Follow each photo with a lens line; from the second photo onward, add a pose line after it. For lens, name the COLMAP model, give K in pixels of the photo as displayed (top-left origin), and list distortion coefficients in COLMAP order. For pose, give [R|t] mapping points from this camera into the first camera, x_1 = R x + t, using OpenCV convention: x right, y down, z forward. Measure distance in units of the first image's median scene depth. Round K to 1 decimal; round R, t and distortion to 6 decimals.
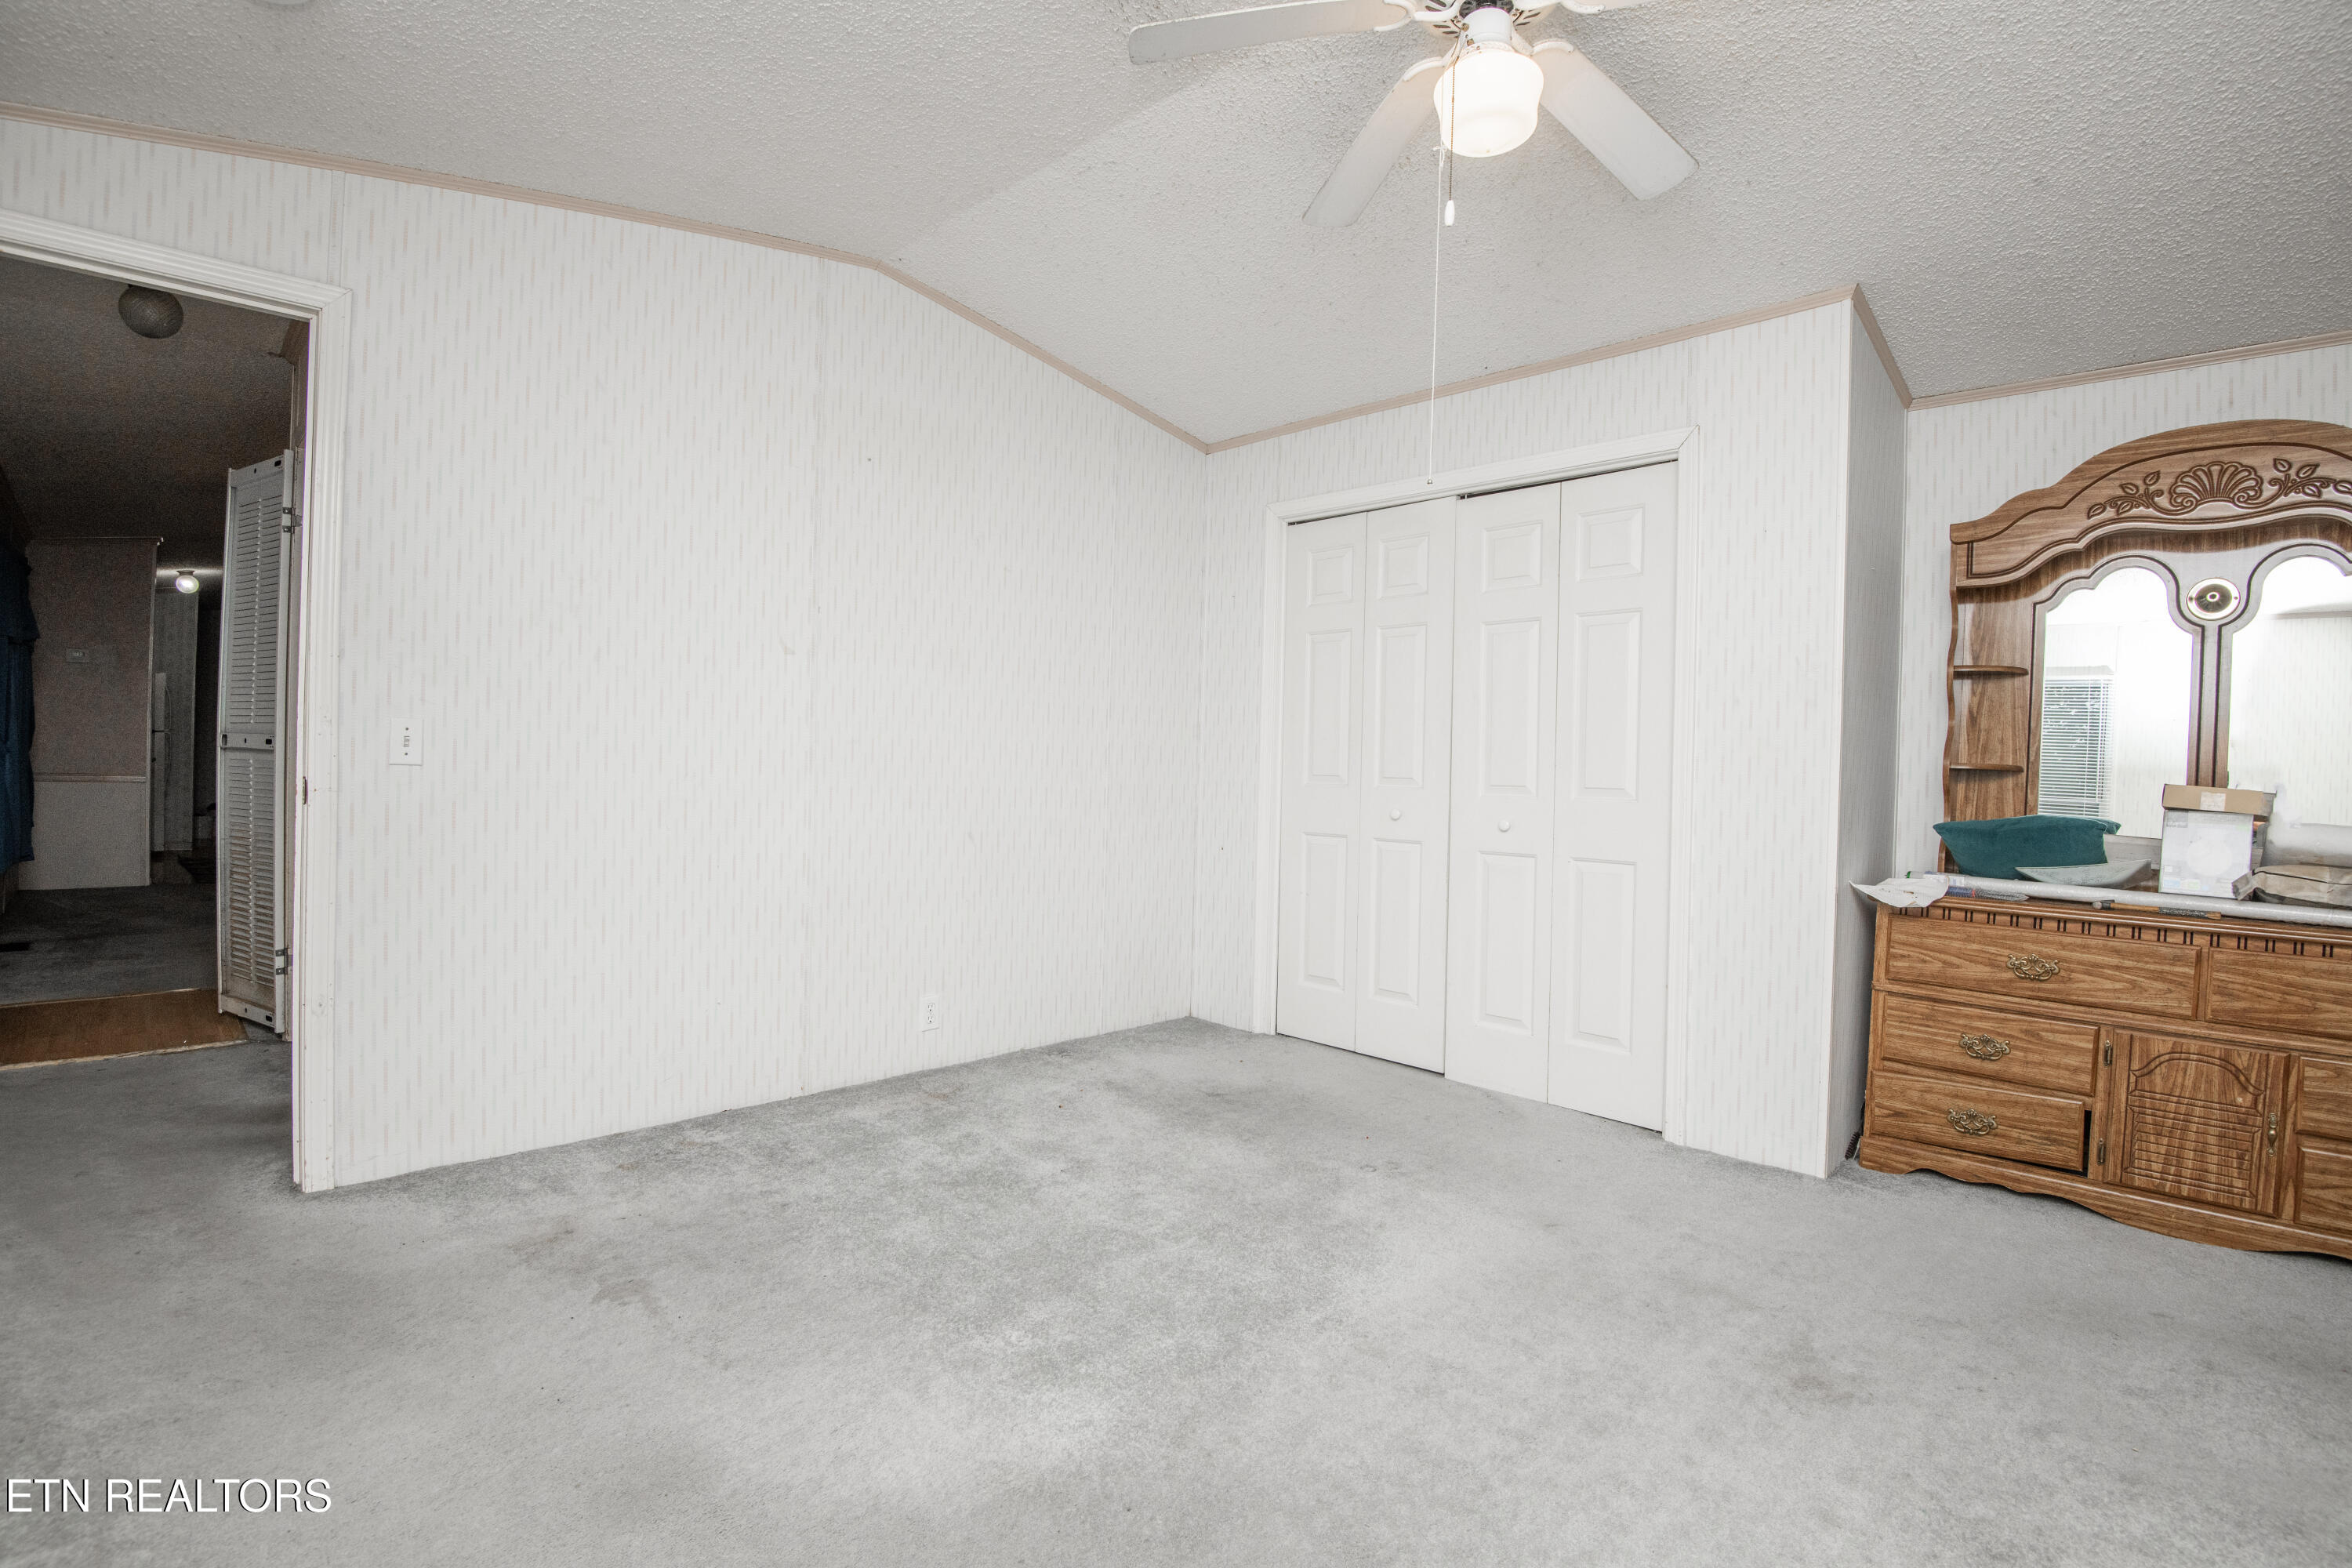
lens RADIAL K [[1087.2, 0, 1184.4], [0, 1087.2, 781.8], [0, 0, 1]] dist [-0.012434, -0.020462]
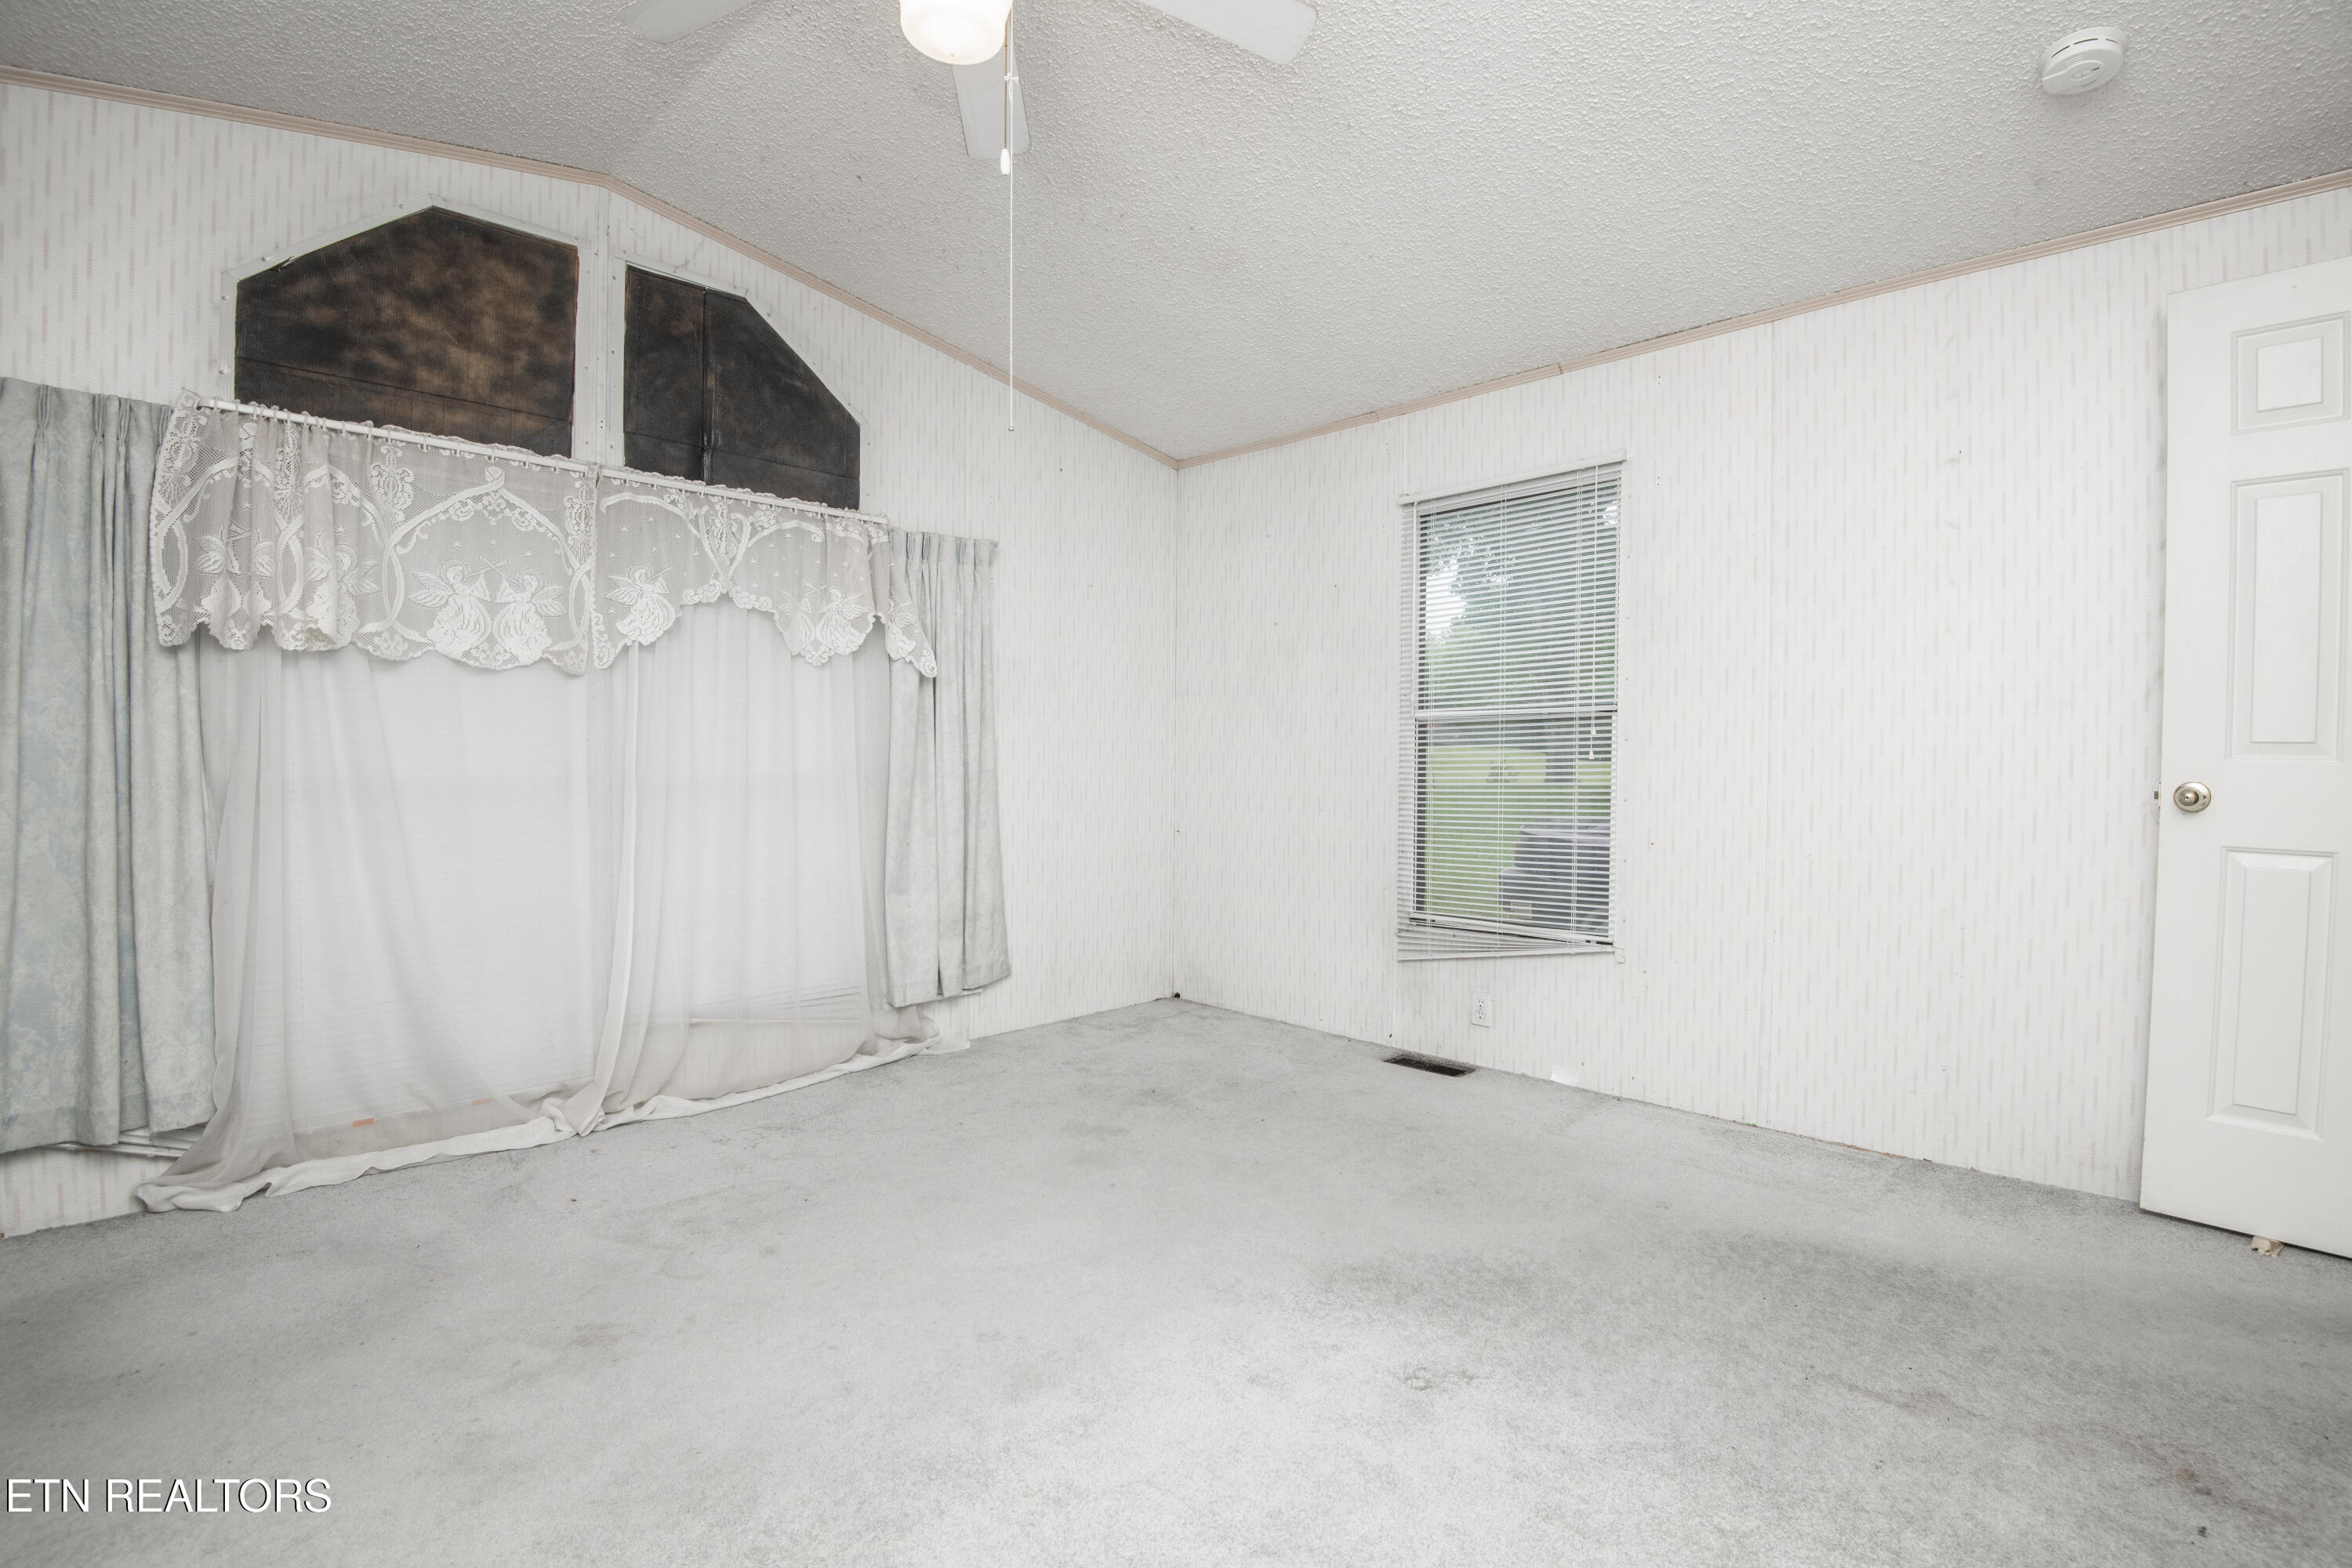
lens RADIAL K [[1087.2, 0, 1184.4], [0, 1087.2, 781.8], [0, 0, 1]] dist [-0.012434, -0.020462]
pose [[-0.999378, -0.034100, 0.008950, 0.033179], [-0.033600, 0.998131, 0.051048, -0.015323], [-0.010674, 0.050716, -0.998656, 1.194300]]
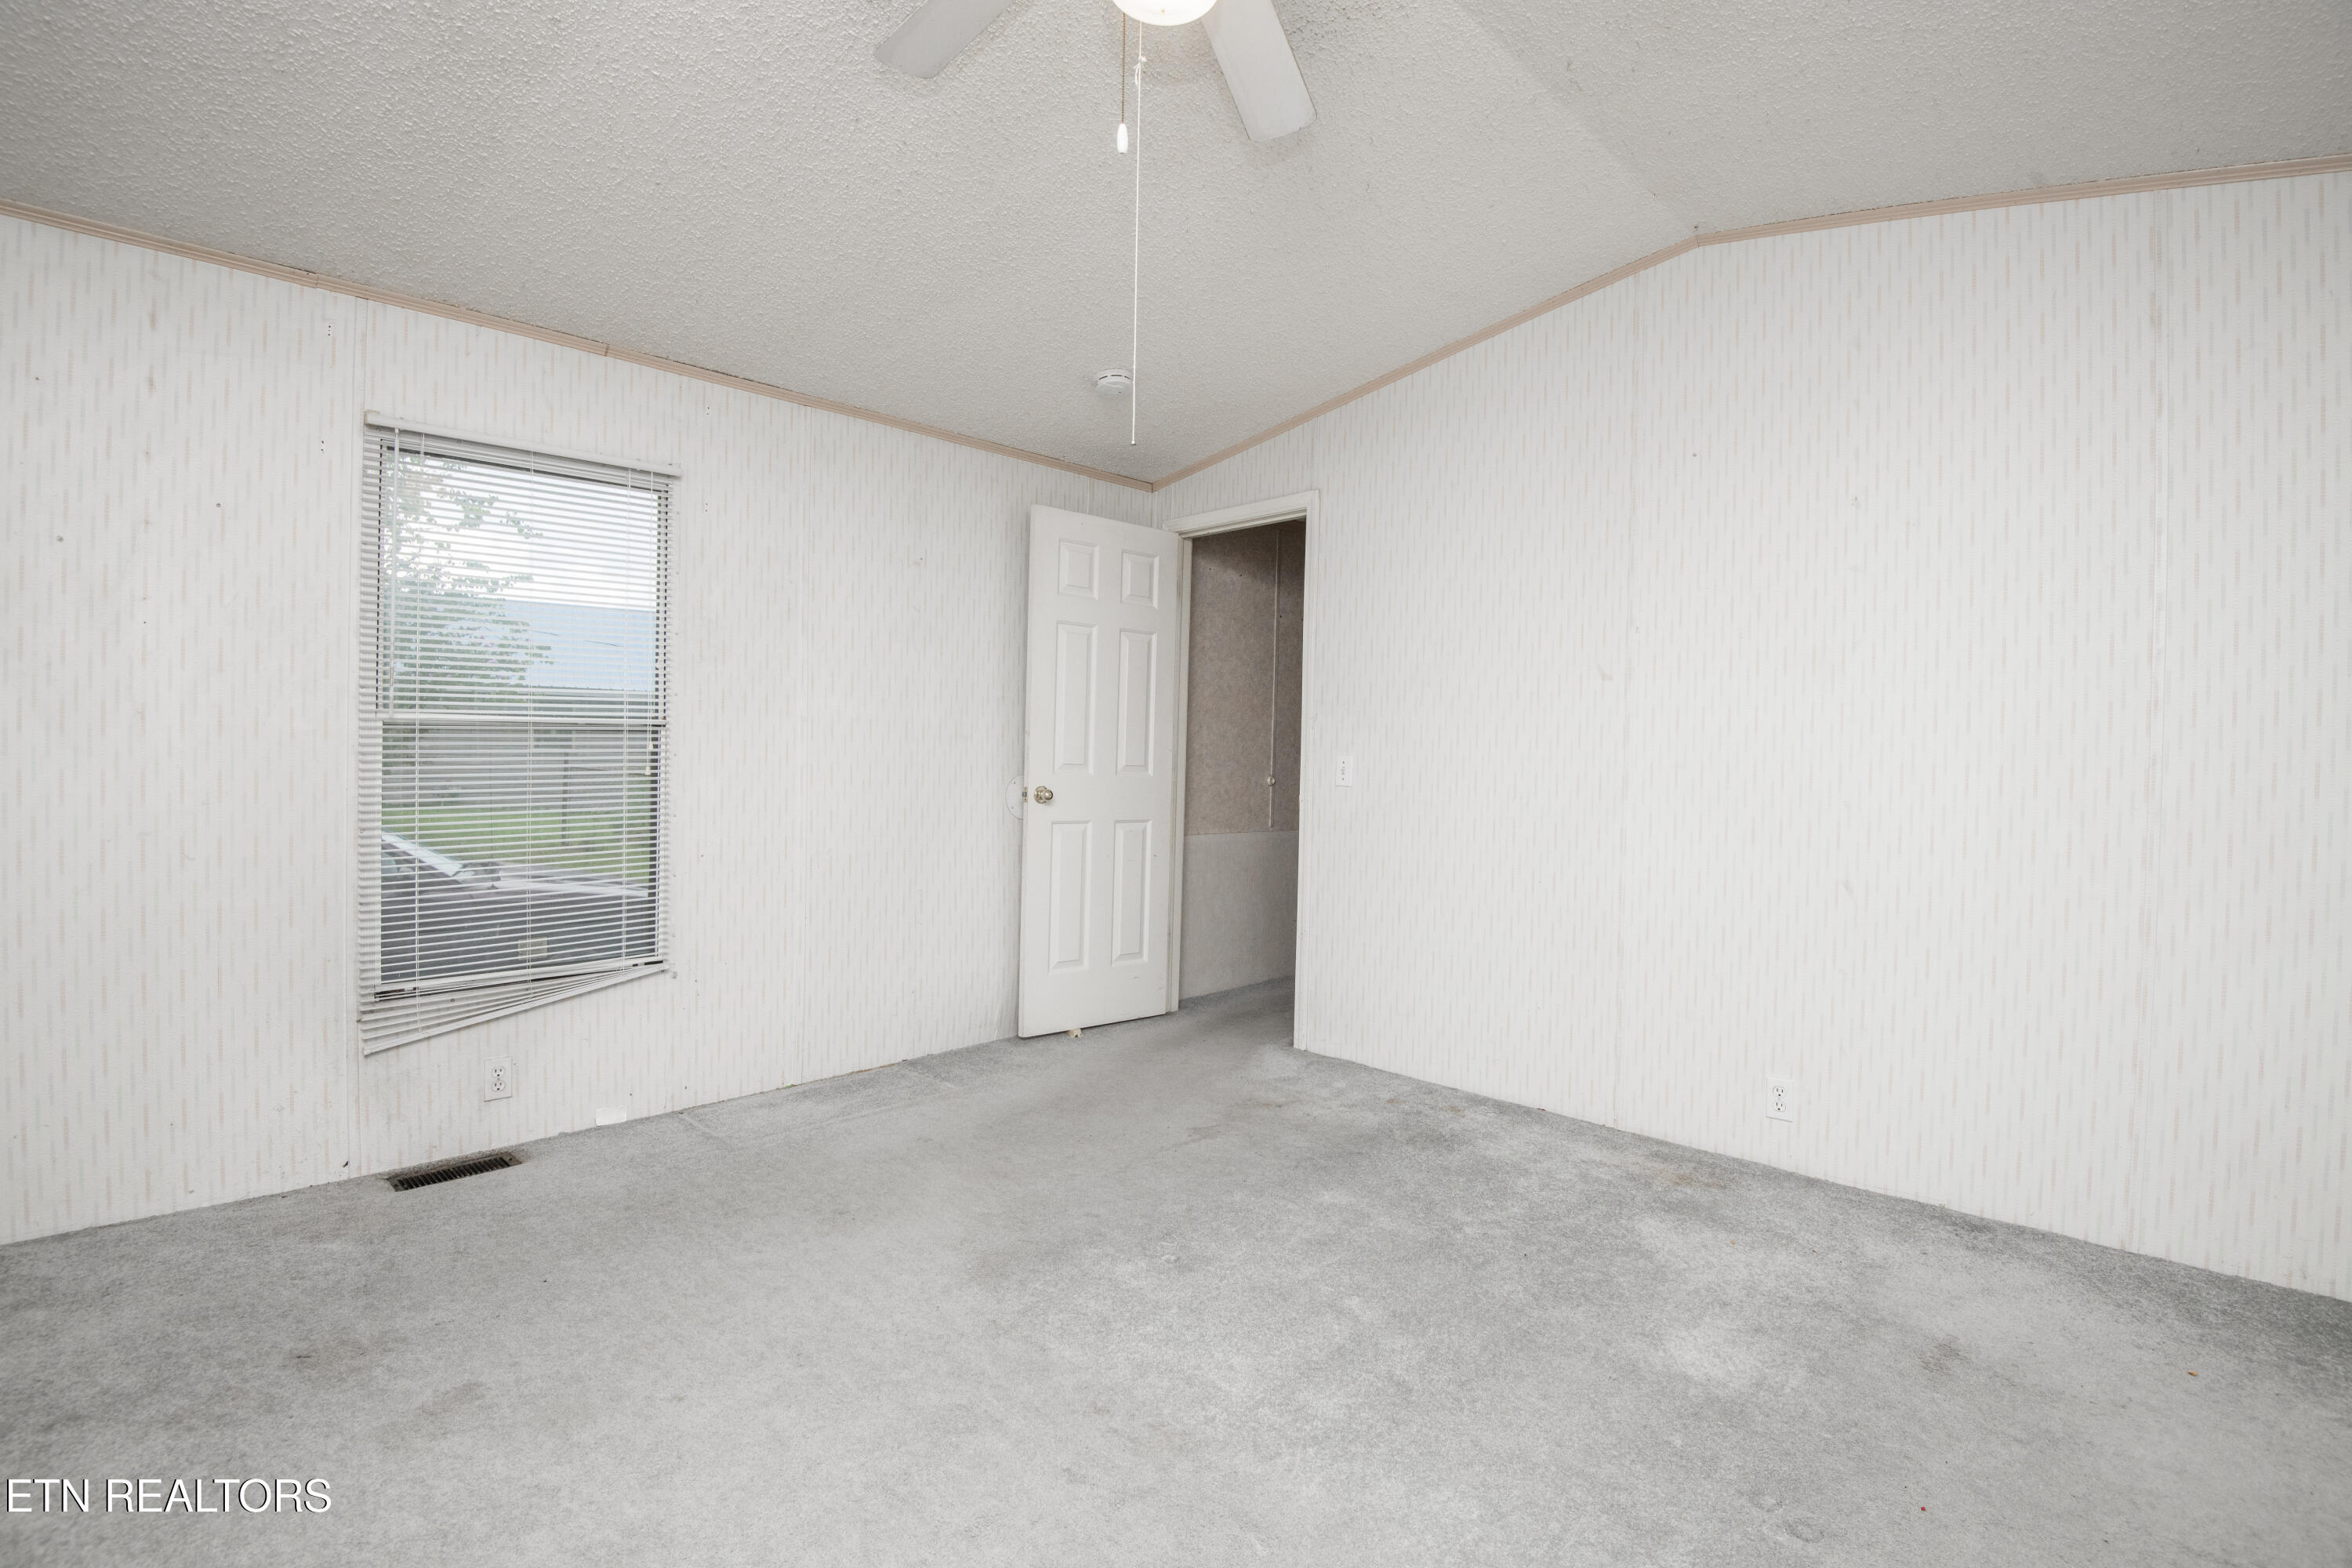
lens RADIAL K [[1087.2, 0, 1184.4], [0, 1087.2, 781.8], [0, 0, 1]] dist [-0.012434, -0.020462]
pose [[0.000473, -0.013083, -0.999914, 0.665436], [-0.037049, 0.999228, -0.013091, 0.004796], [0.999313, 0.037052, -0.000012, 0.636102]]
